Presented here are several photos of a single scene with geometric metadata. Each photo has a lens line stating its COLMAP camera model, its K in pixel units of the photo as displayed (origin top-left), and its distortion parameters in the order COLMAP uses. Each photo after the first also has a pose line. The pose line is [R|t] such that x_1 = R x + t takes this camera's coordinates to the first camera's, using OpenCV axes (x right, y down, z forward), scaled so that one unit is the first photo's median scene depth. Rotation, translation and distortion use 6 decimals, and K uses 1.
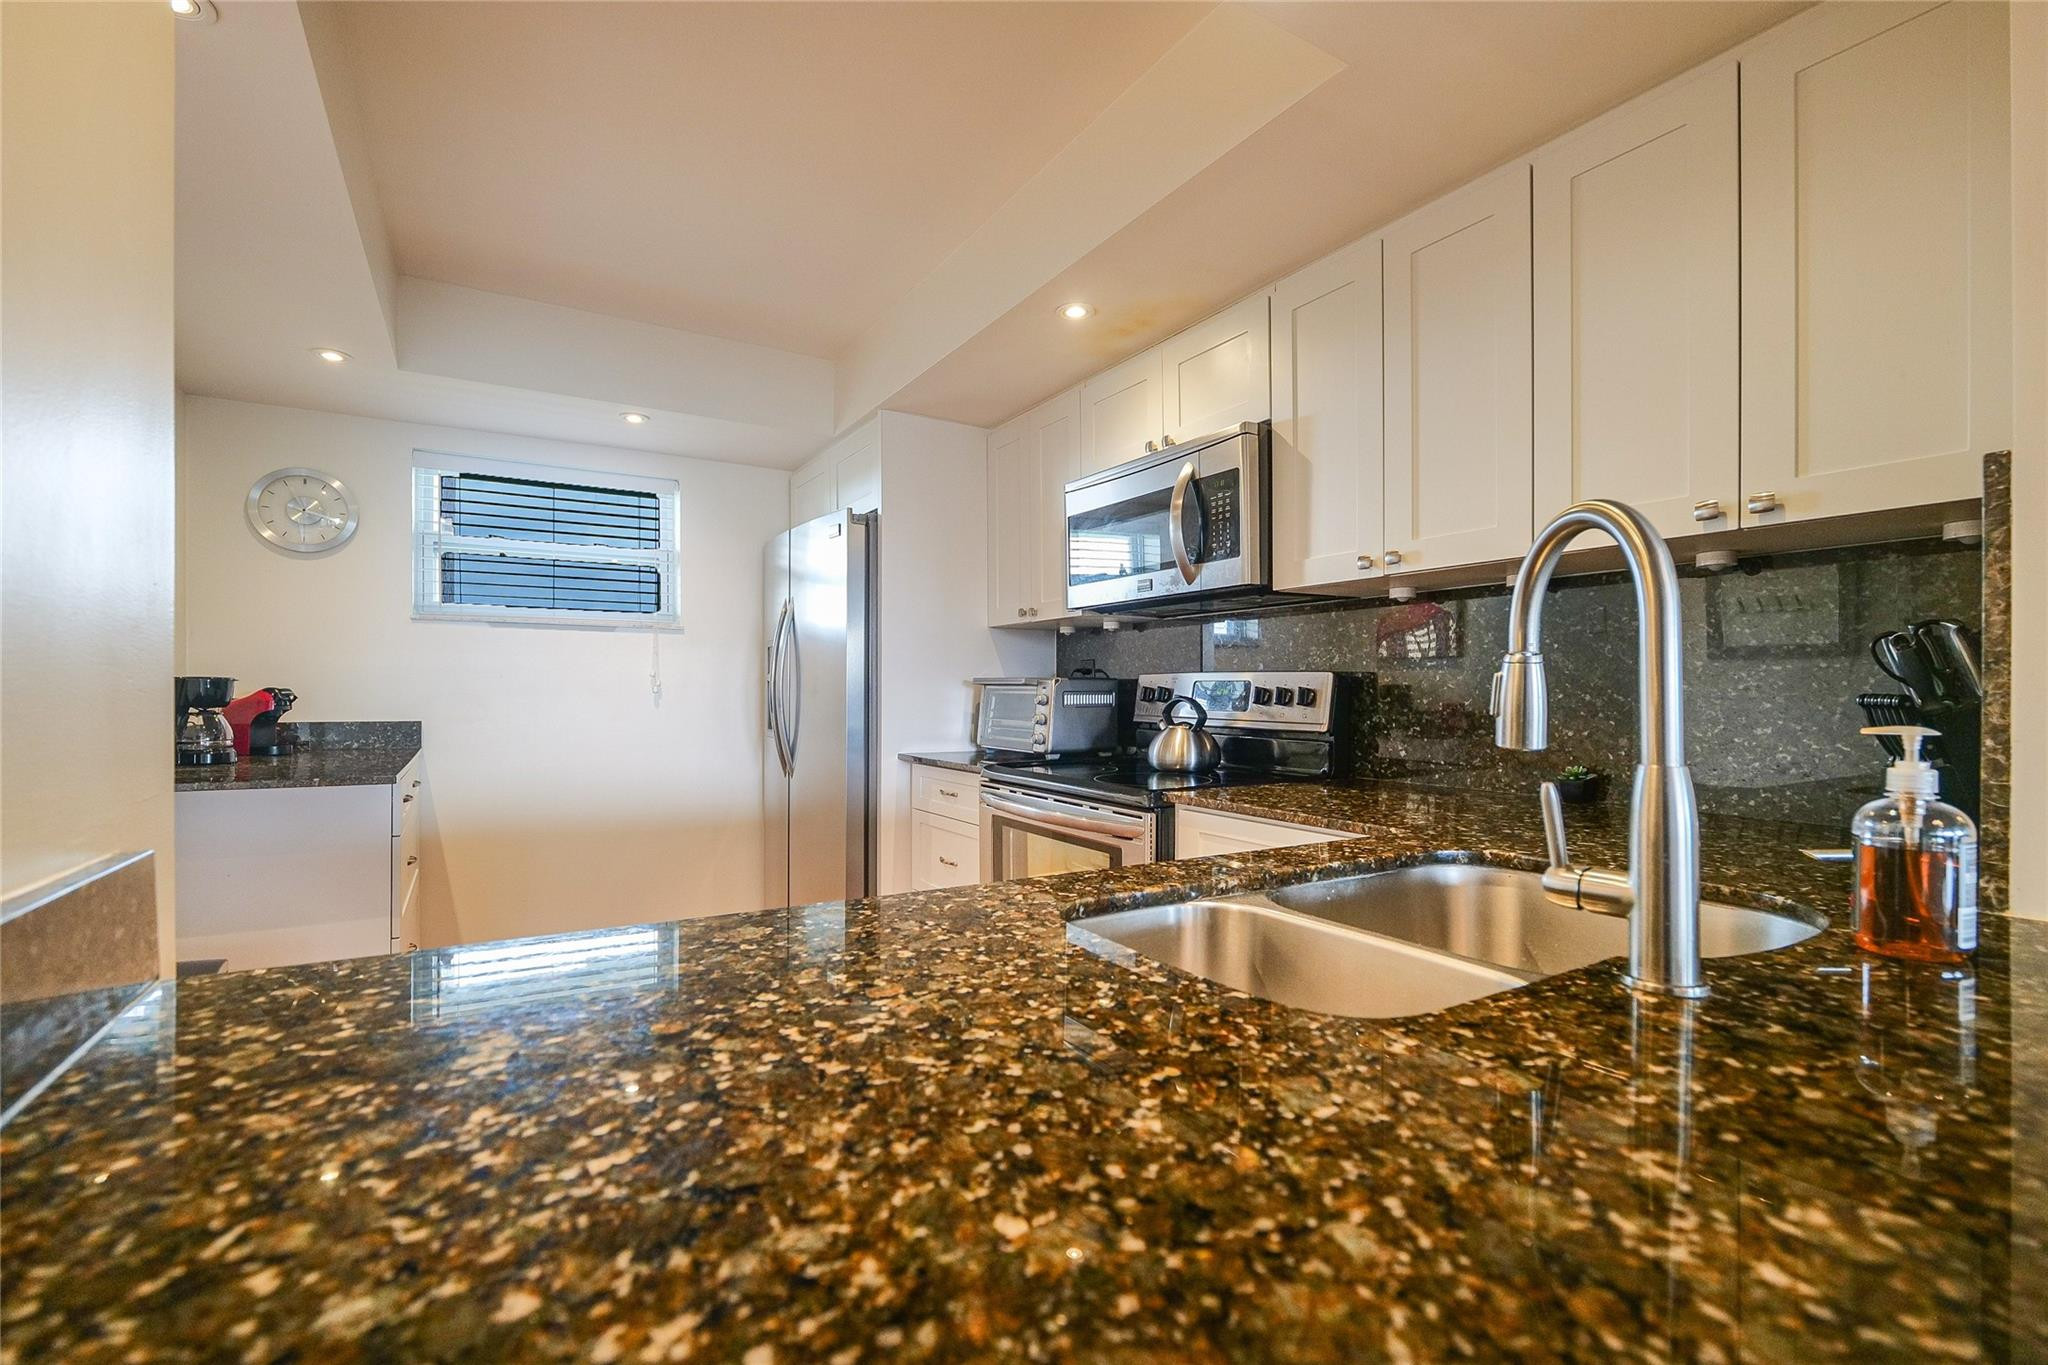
lens RADIAL K [[896.7, 0, 1018.0], [0, 896.7, 700.4], [0, 0, 1]] dist [-0.013123, 0.001214]
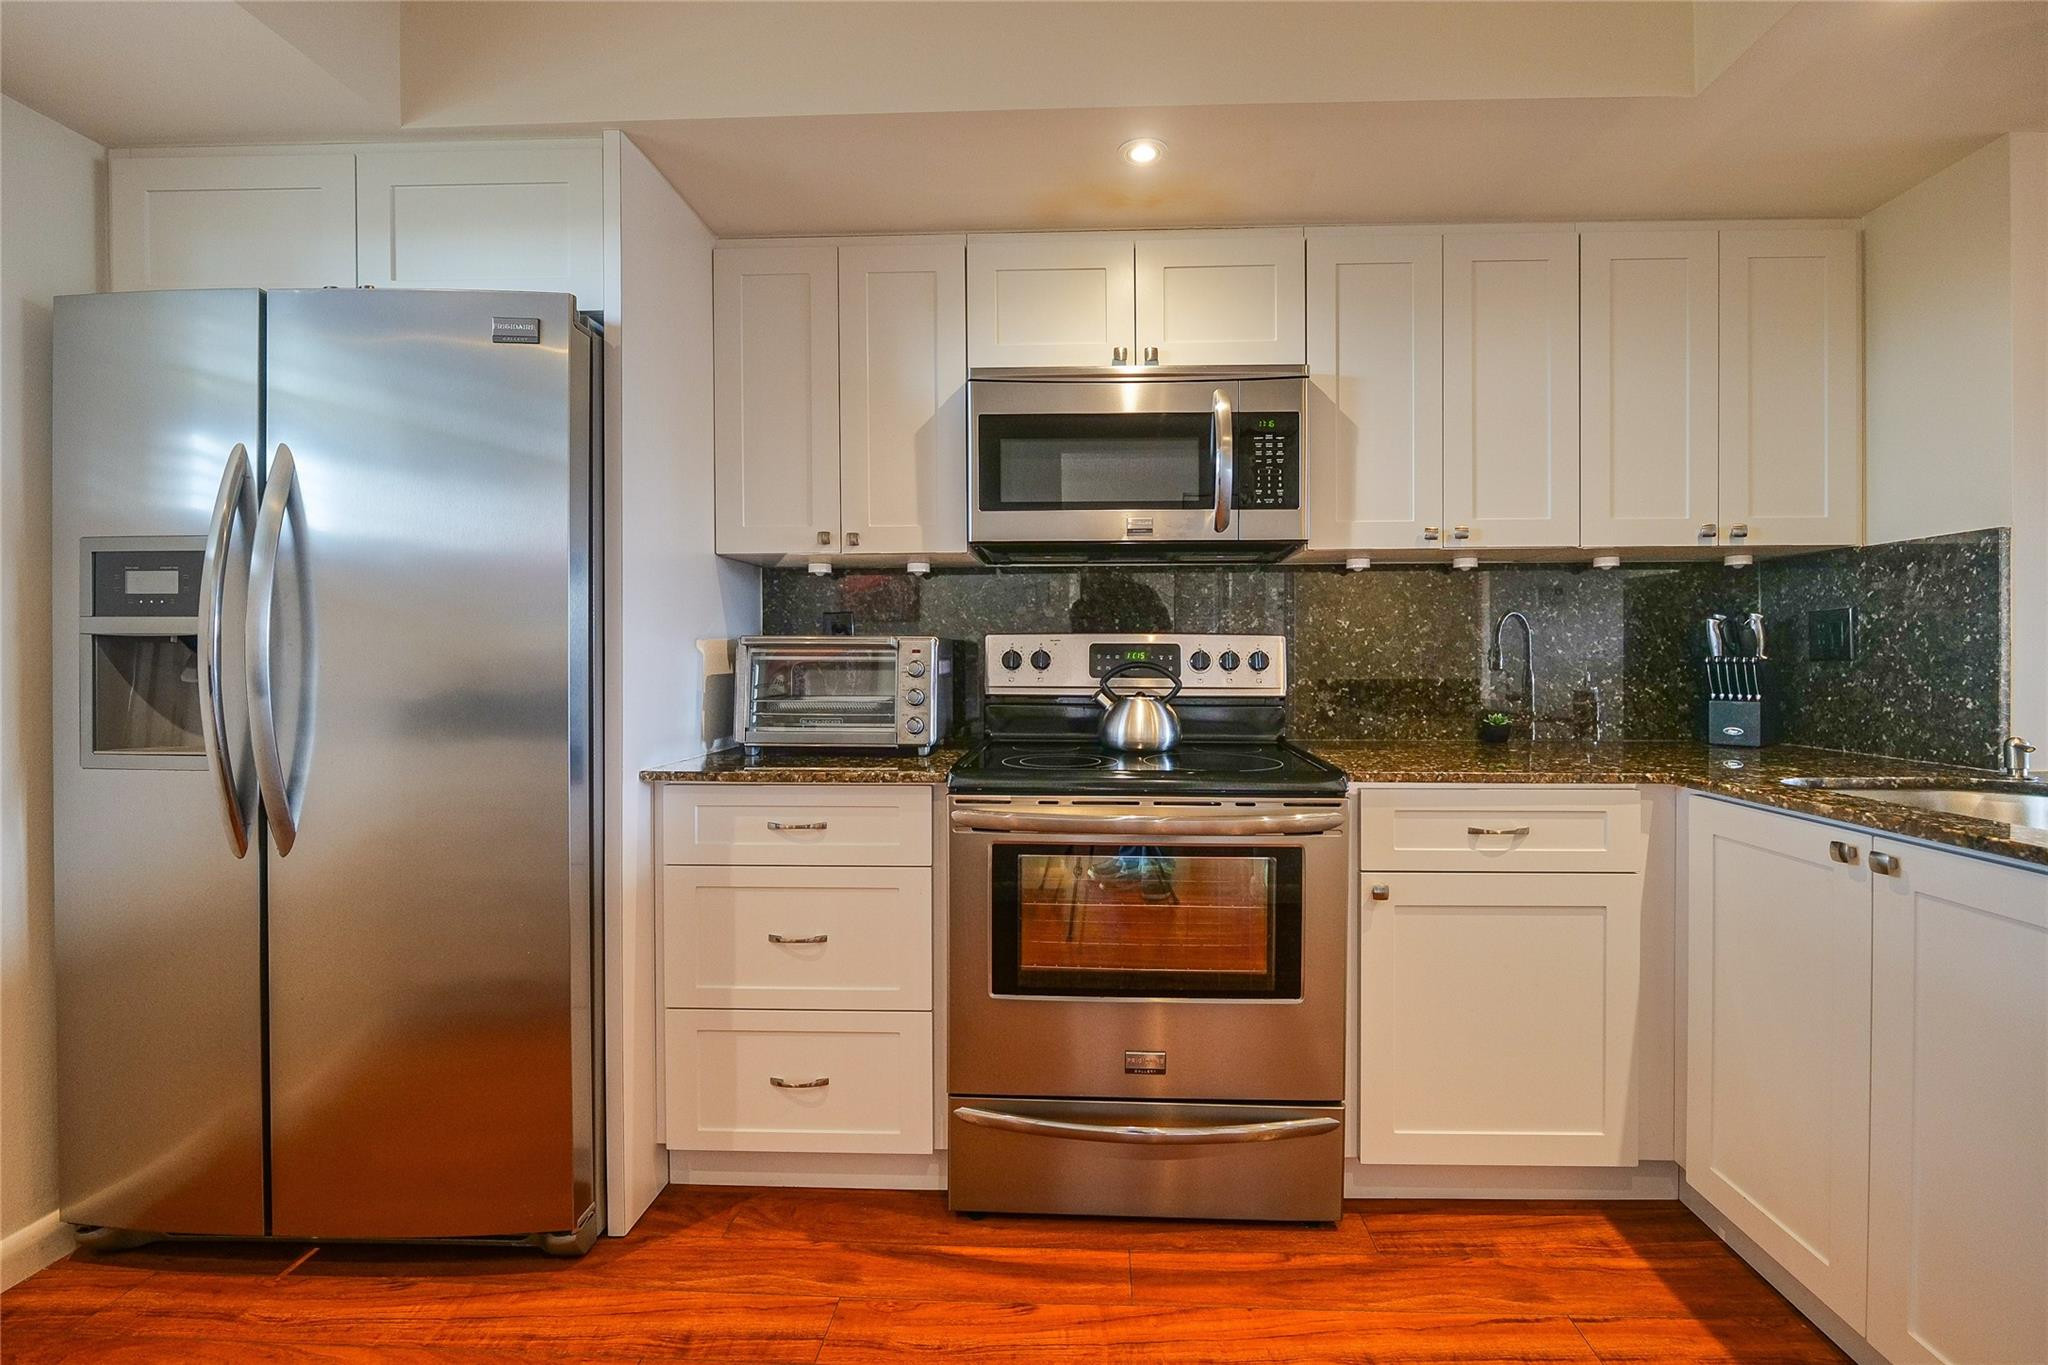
lens RADIAL K [[896.7, 0, 994.4], [0, 896.7, 663.3], [0, 0, 1]] dist [-0.013123, 0.001214]
pose [[0.551431, -0.010184, 0.834158, -0.616543], [0.010764, 0.999929, 0.005093, -0.009235], [-0.834151, 0.006170, 0.551502, 0.668846]]
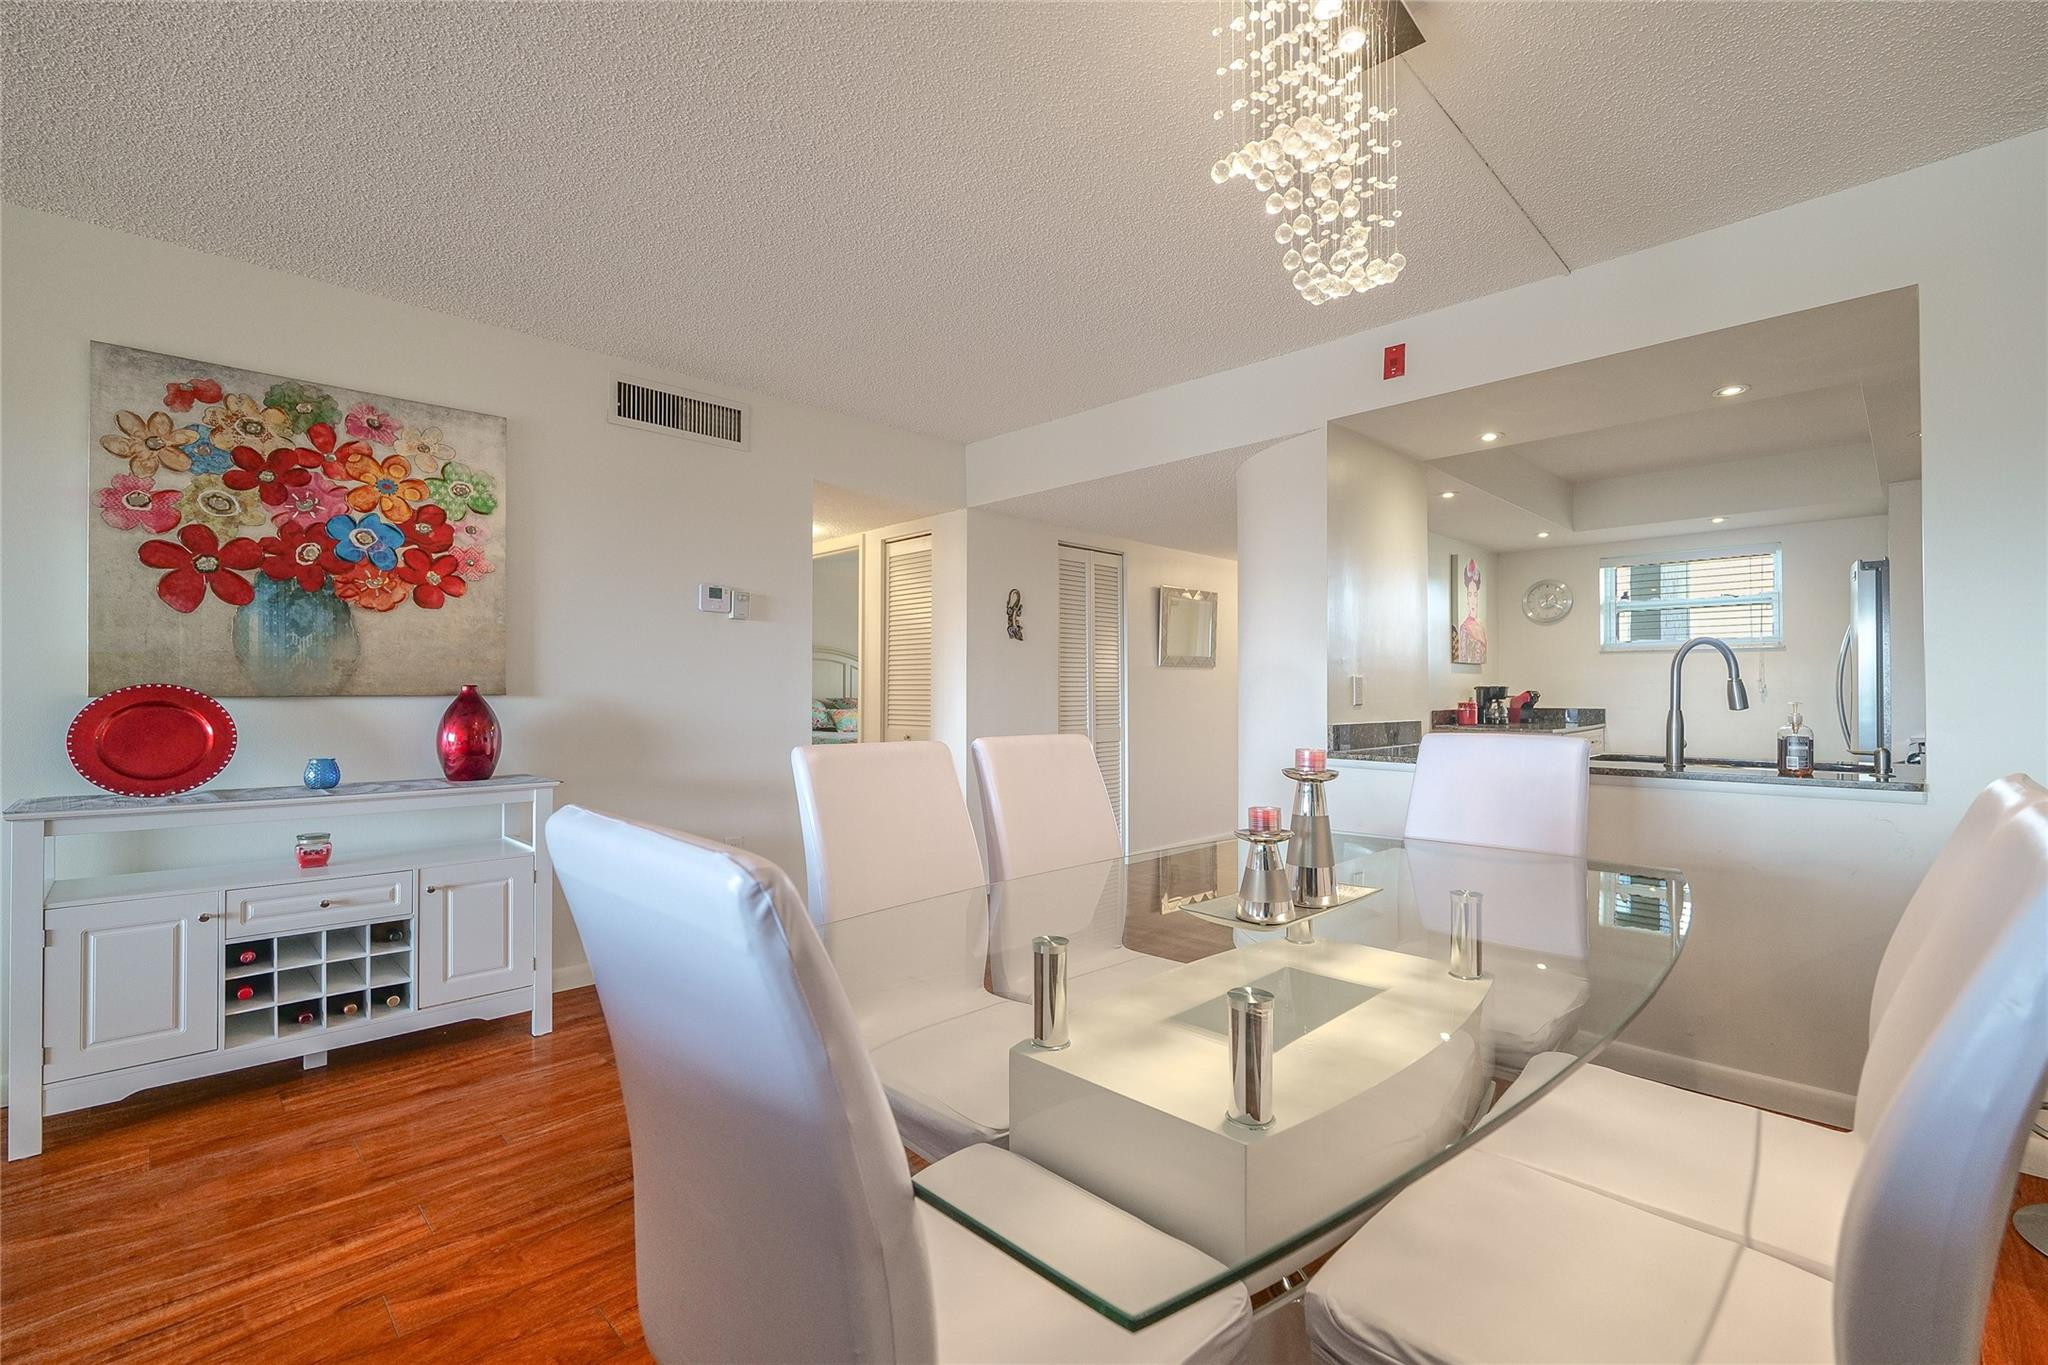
lens RADIAL K [[896.7, 0, 1033.8], [0, 896.7, 682.3], [0, 0, 1]] dist [-0.013123, 0.001214]
pose [[0.244492, -0.015914, -0.969521, 1.115495], [-0.008822, 0.999787, -0.018636, 0.019793], [0.969611, 0.013109, 0.244300, -0.784764]]
